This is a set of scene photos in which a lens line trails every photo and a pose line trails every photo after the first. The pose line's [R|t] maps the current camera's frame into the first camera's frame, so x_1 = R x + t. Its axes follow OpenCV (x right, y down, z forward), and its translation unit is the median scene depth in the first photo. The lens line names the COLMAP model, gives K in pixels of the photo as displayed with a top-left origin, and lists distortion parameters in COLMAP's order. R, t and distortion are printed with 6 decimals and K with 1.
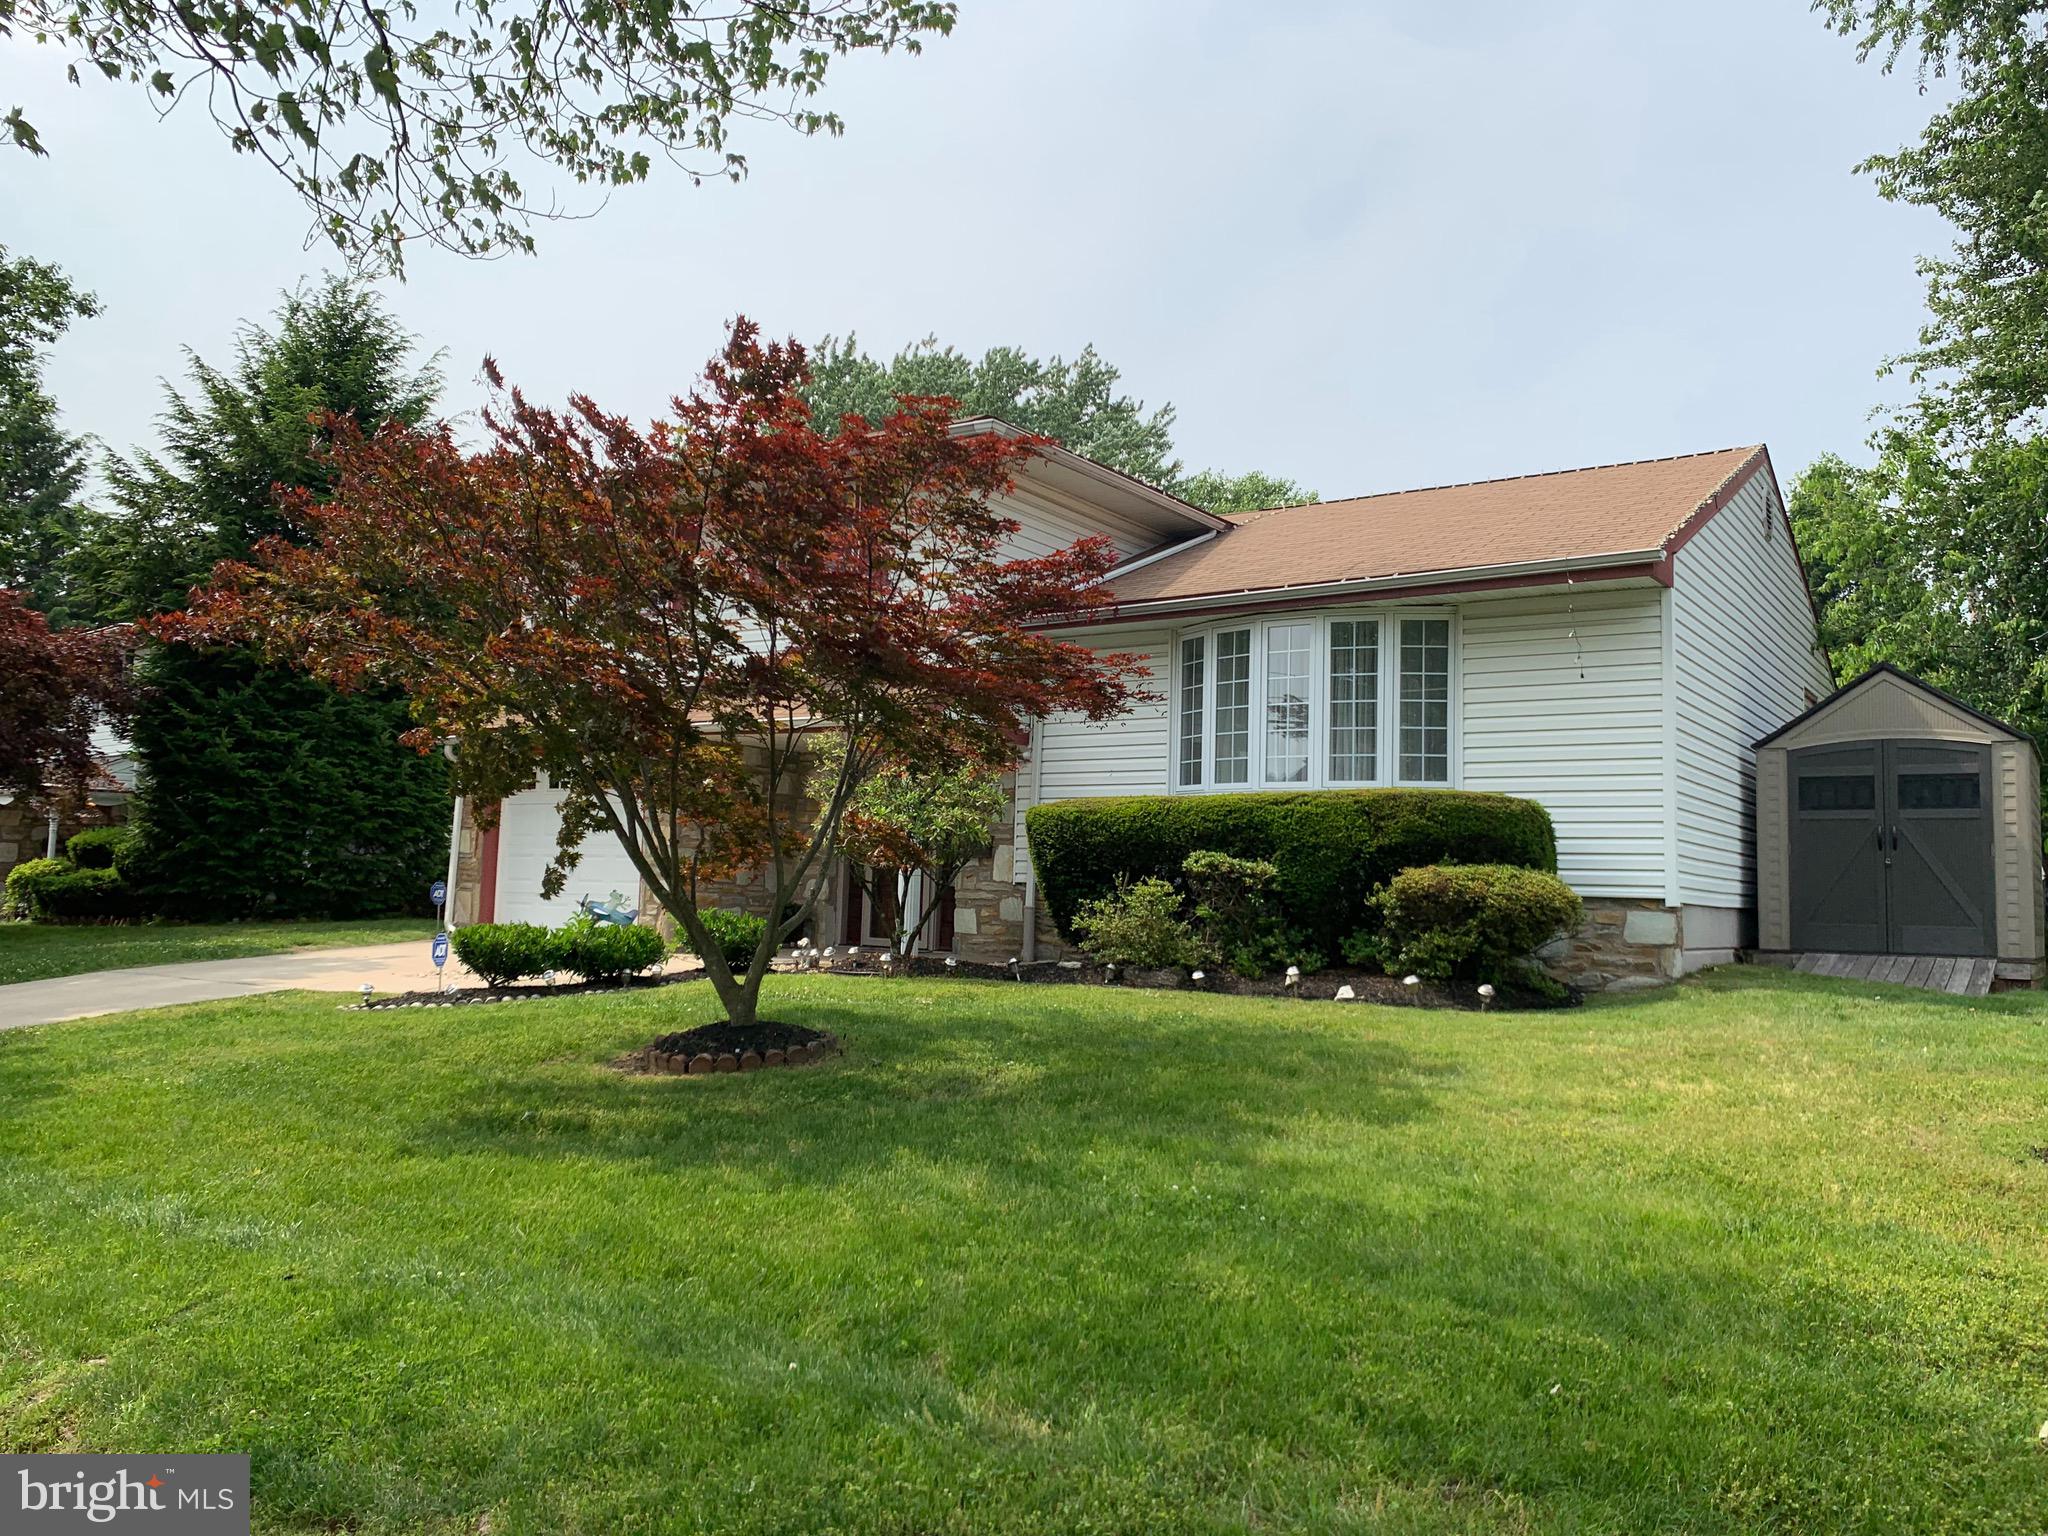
lens RADIAL K [[1572.2, 0, 1018.2], [0, 1572.2, 769.9], [0, 0, 1]] dist [0.049142, -0.034166]
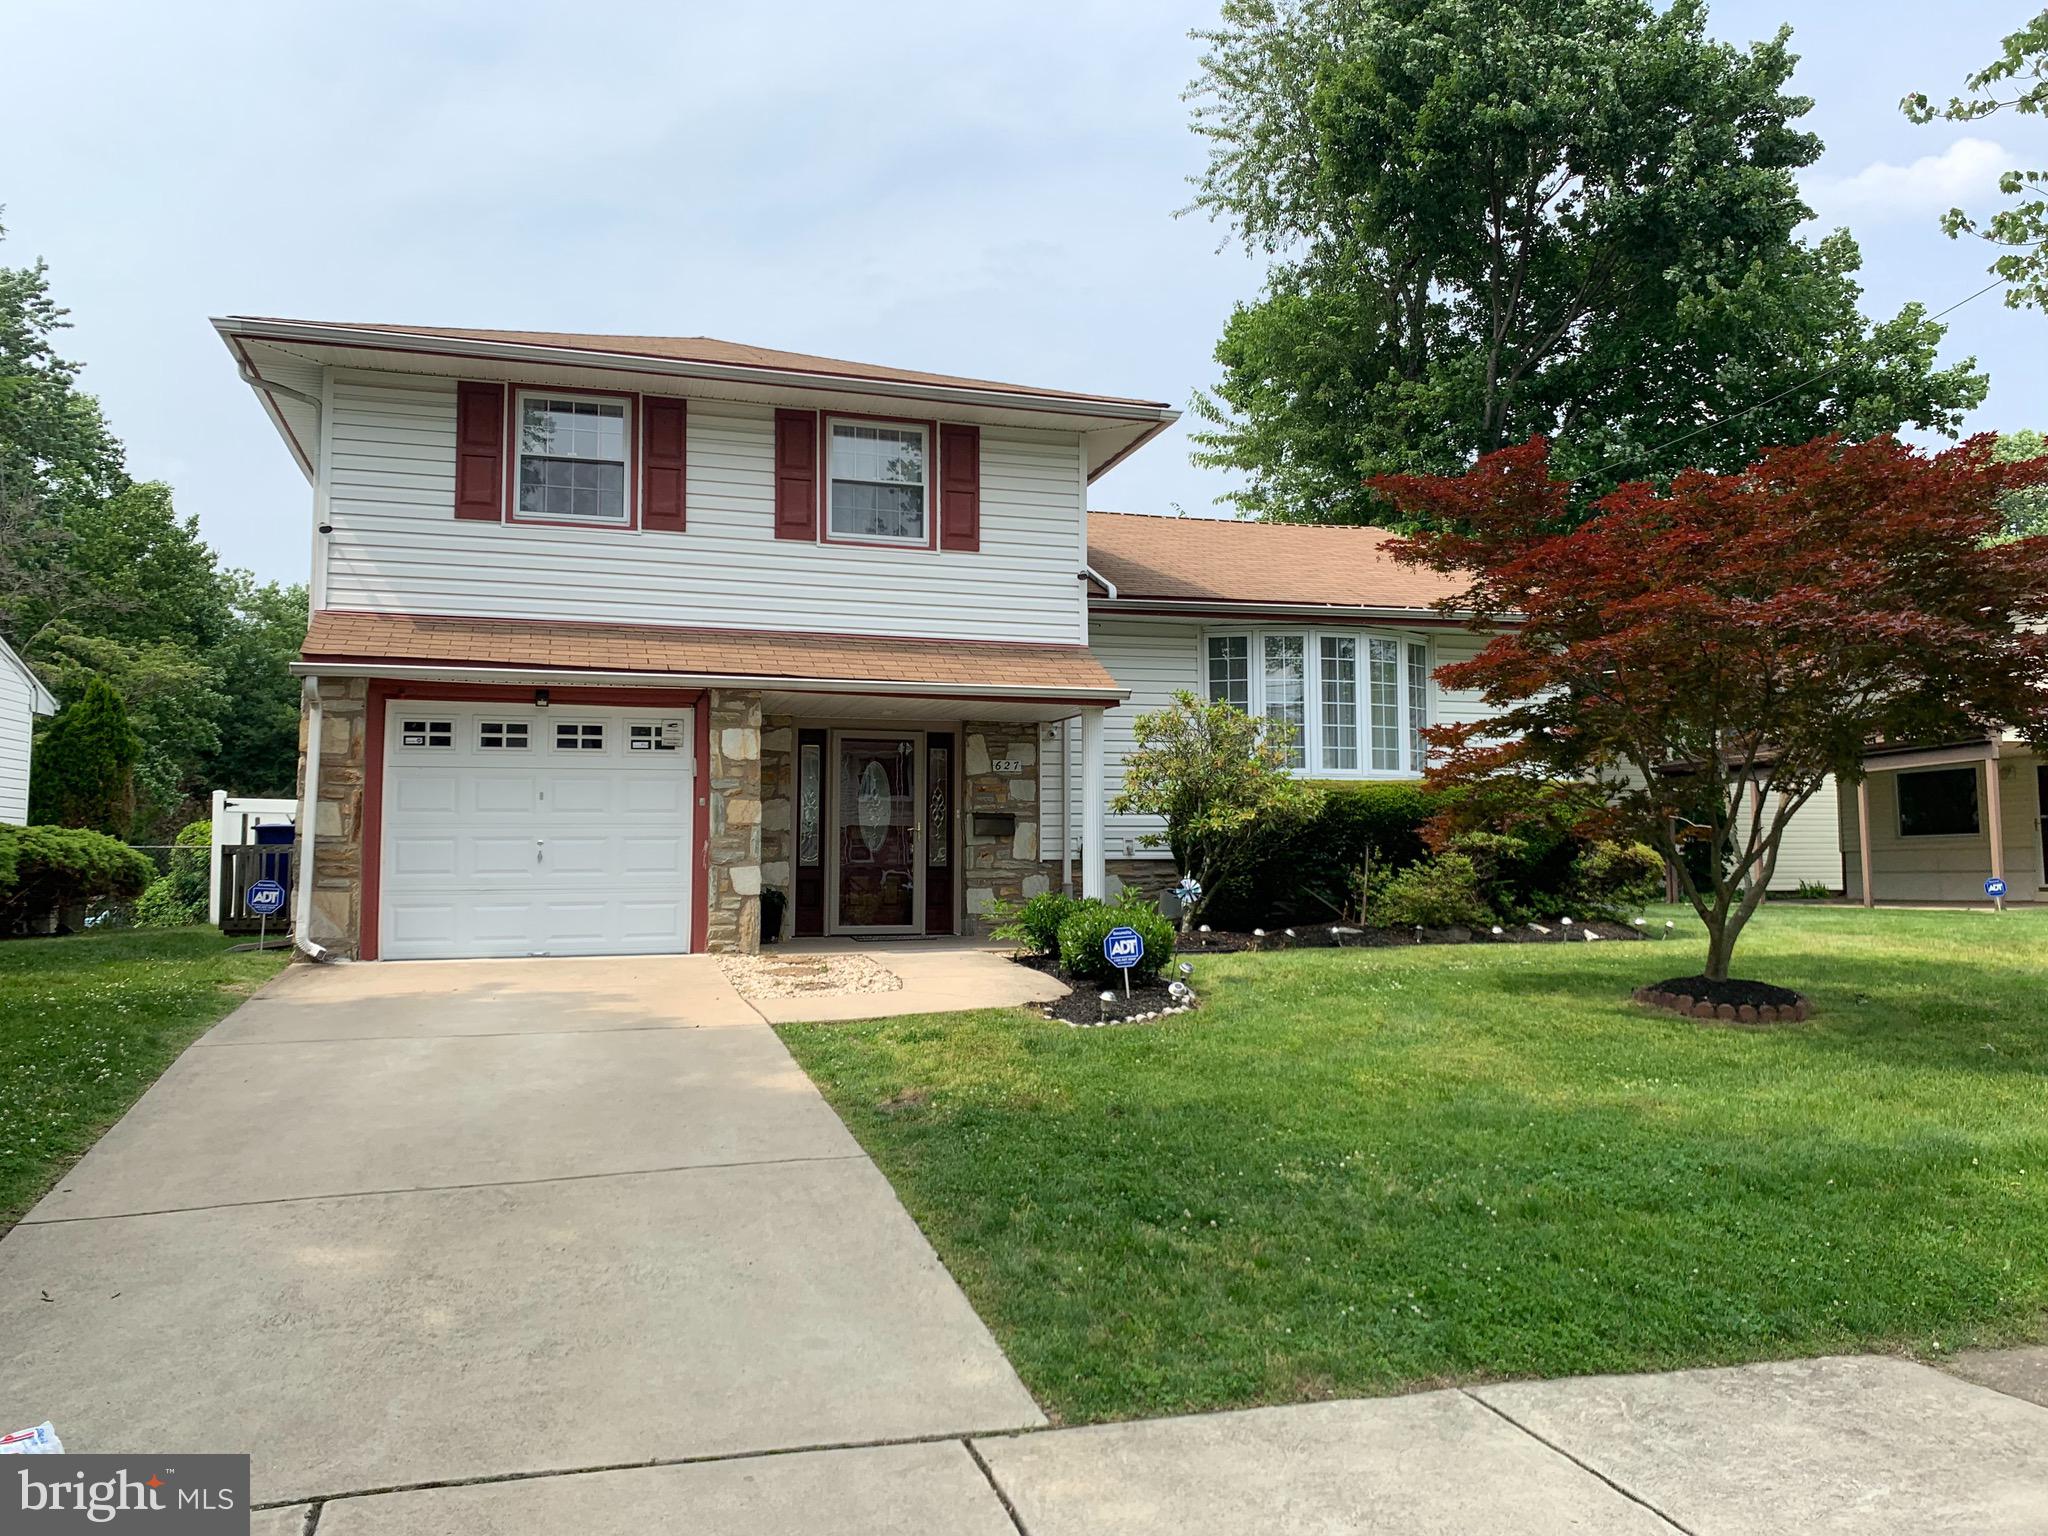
lens RADIAL K [[1572.2, 0, 1018.0], [0, 1572.2, 766.0], [0, 0, 1]] dist [0.049142, -0.034166]
pose [[0.635500, 0.024980, 0.771697, -0.871061], [-0.035326, 0.999371, -0.003258, 0.017360], [-0.771293, -0.025191, 0.635982, 0.419757]]
